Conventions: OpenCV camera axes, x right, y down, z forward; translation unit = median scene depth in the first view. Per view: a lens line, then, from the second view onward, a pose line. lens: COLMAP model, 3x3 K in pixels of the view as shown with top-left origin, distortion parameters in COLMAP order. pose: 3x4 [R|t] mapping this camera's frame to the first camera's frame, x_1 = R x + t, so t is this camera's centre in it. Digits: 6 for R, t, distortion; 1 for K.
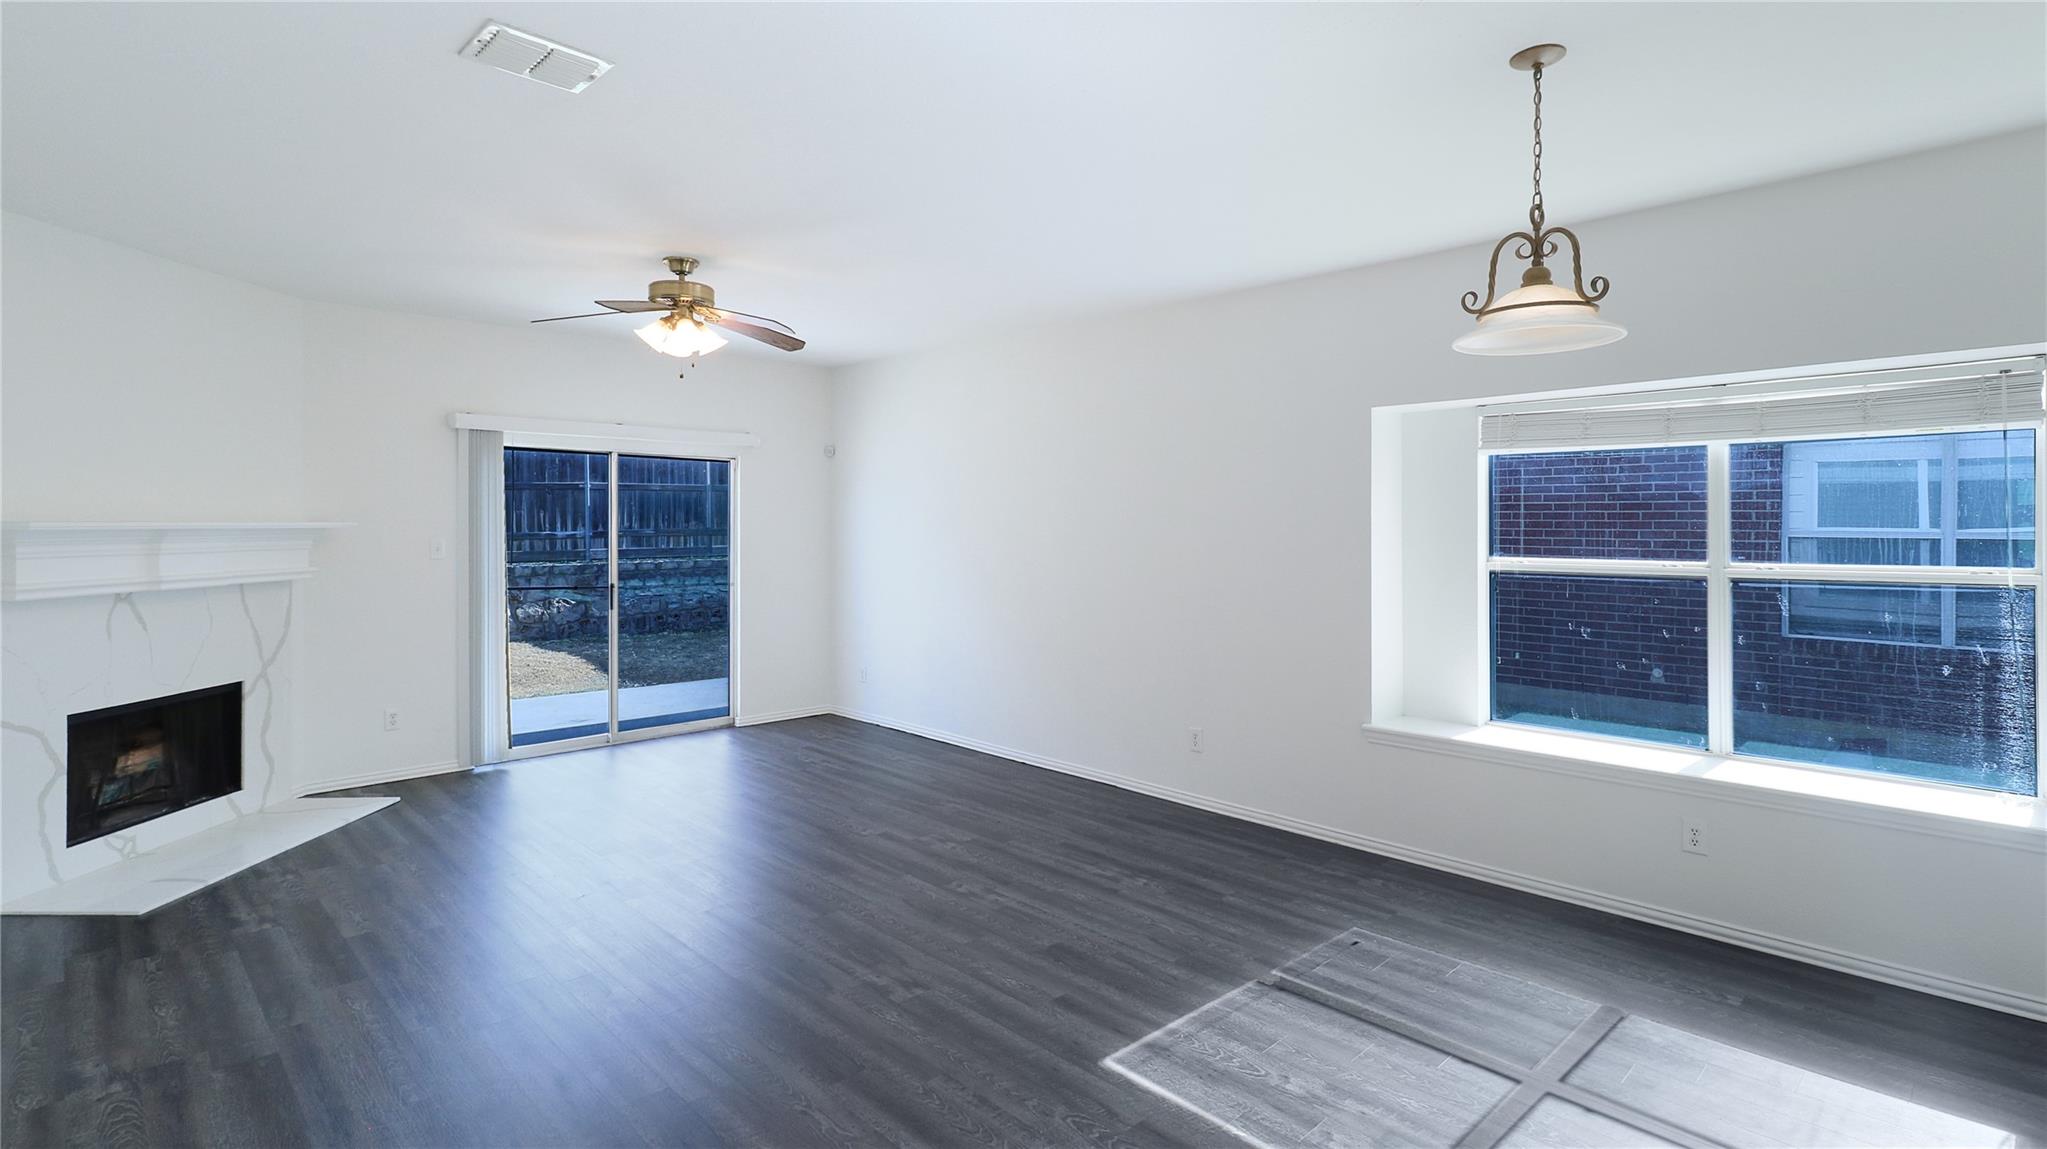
lens RADIAL K [[985.7, 0, 1032.6], [0, 985.7, 541.8], [0, 0, 1]] dist [0.012762, 0.001975]
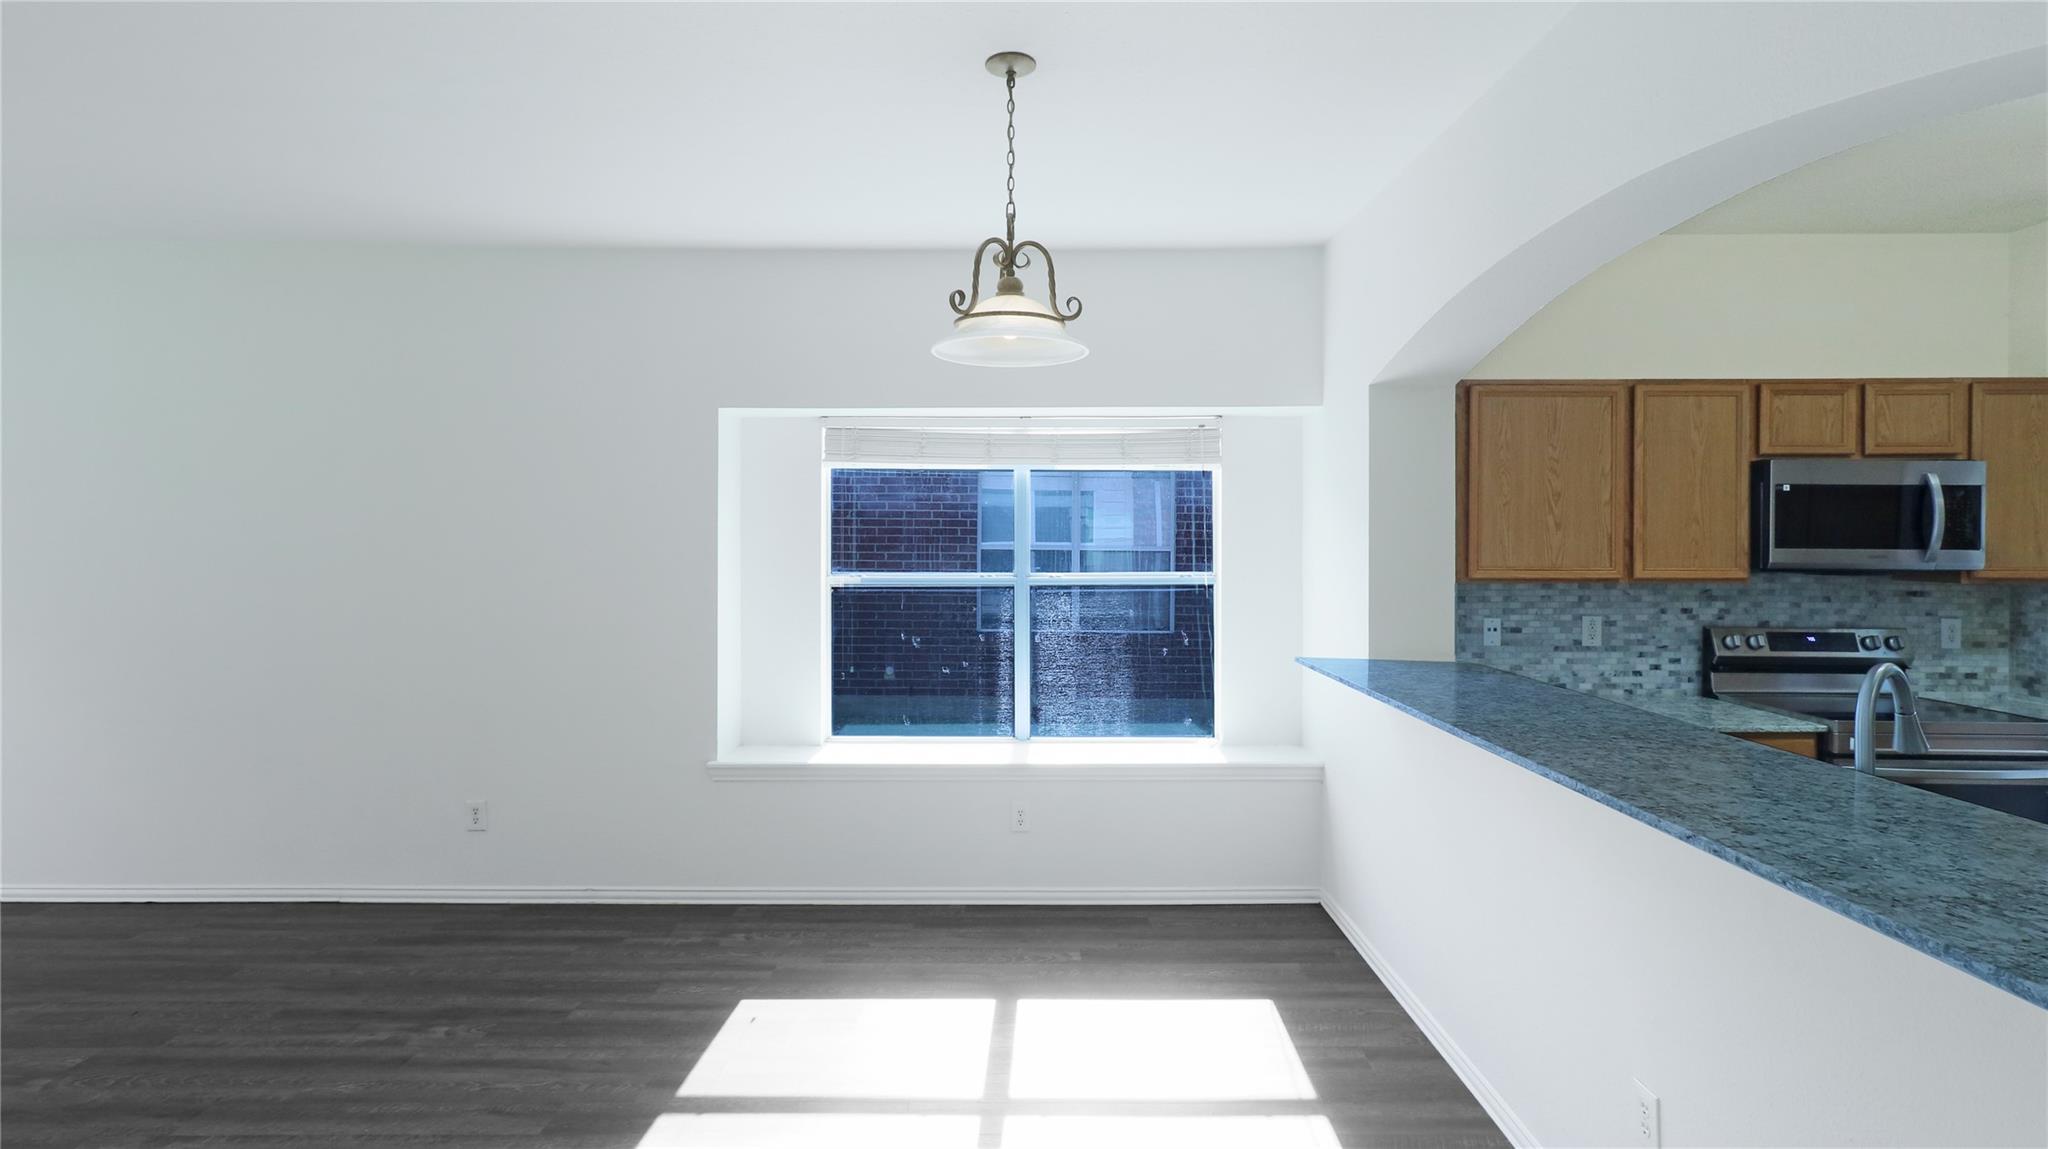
lens RADIAL K [[986.2, 0, 1033.1], [0, 986.2, 541.8], [0, 0, 1]] dist [0.012762, 0.001975]
pose [[0.705306, -0.001173, 0.708902, -0.097752], [0.011987, 0.999875, -0.010272, -0.002275], [-0.708802, 0.015743, 0.705232, 0.168491]]
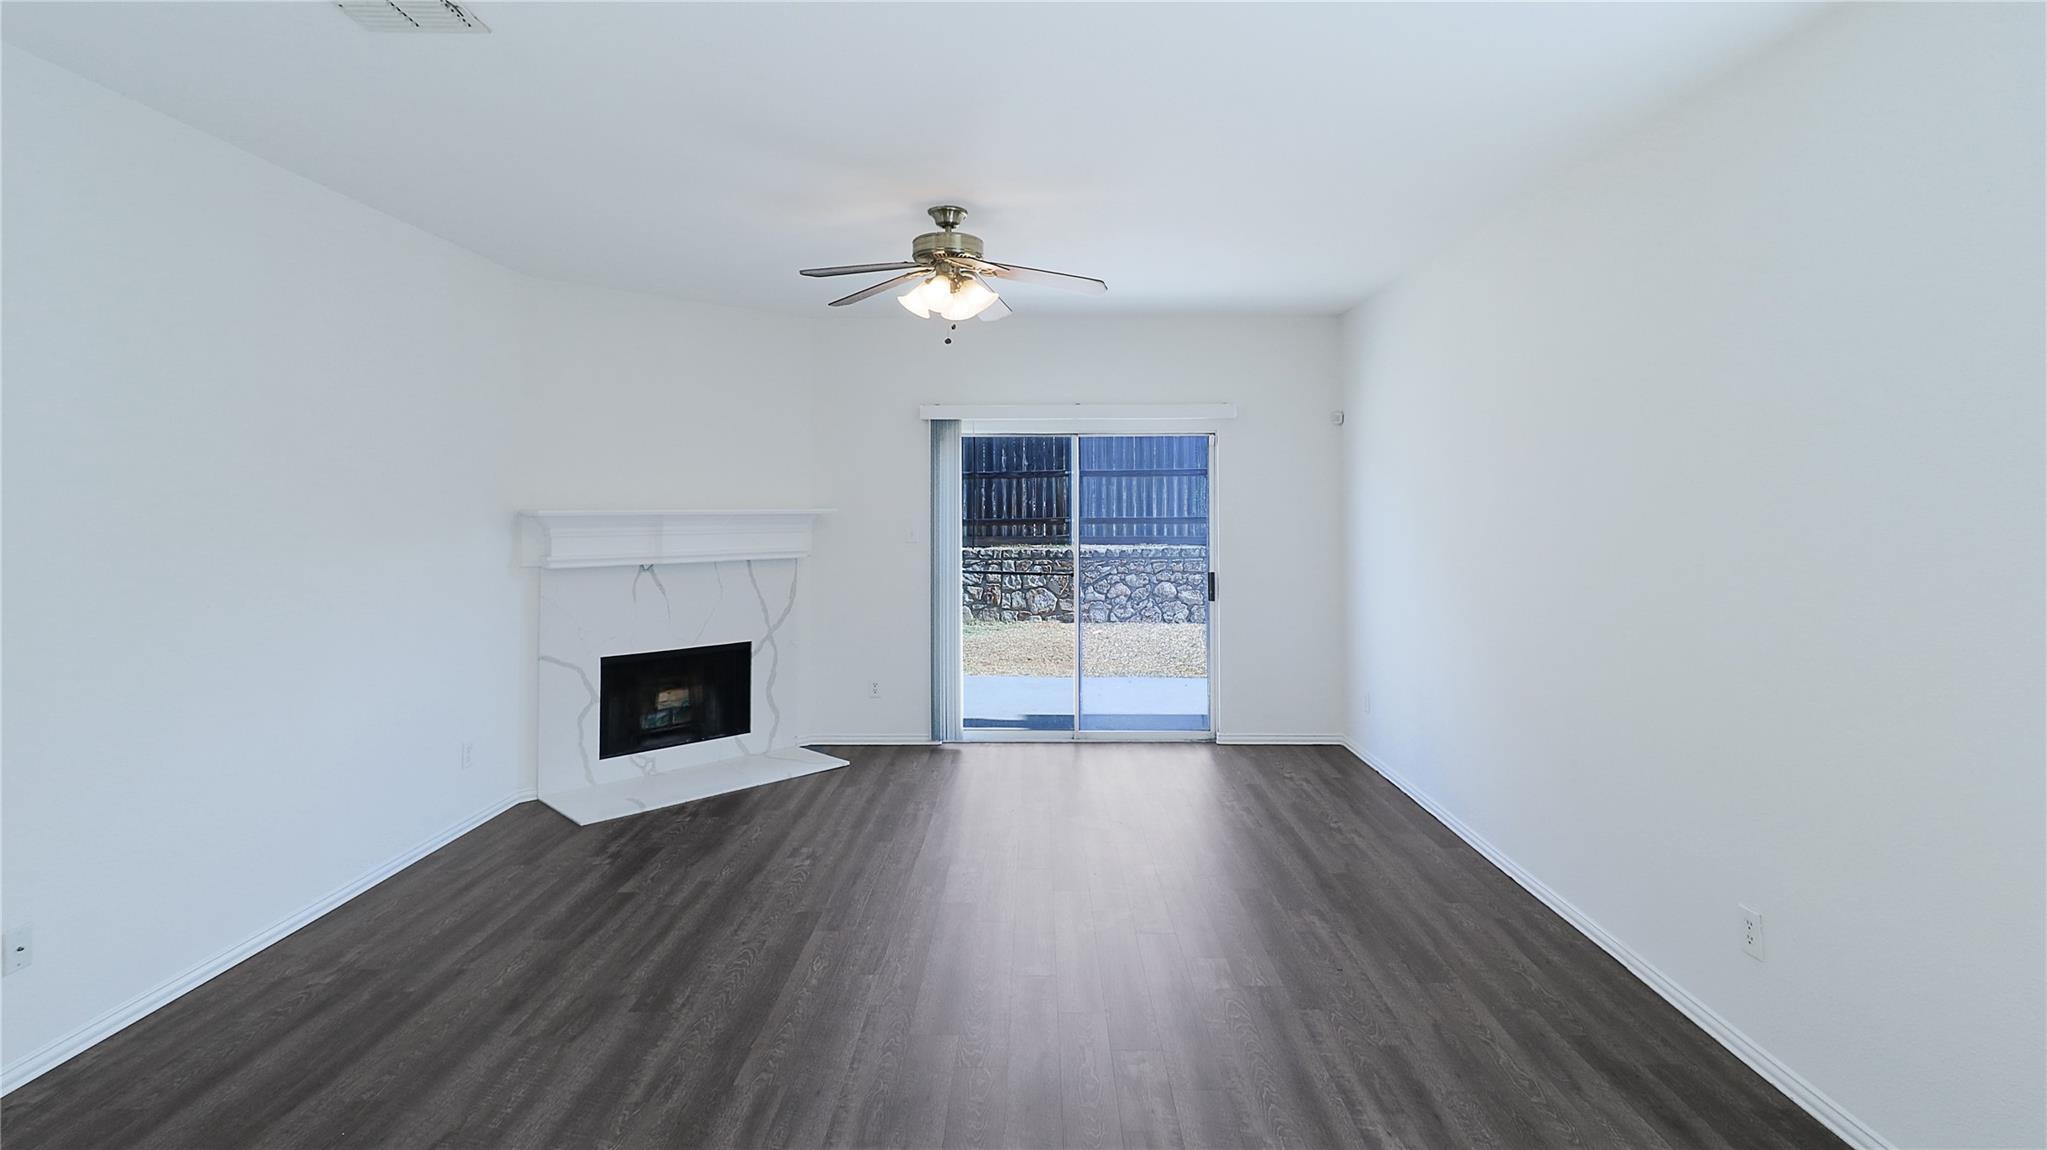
lens RADIAL K [[985.7, 0, 1032.6], [0, 985.7, 542.3], [0, 0, 1]] dist [0.012762, 0.001975]
pose [[0.708469, 0.027245, -0.705216, 0.323747], [-0.012897, 0.999588, 0.025661, -0.016279], [0.705624, -0.009085, 0.708528, 0.464070]]
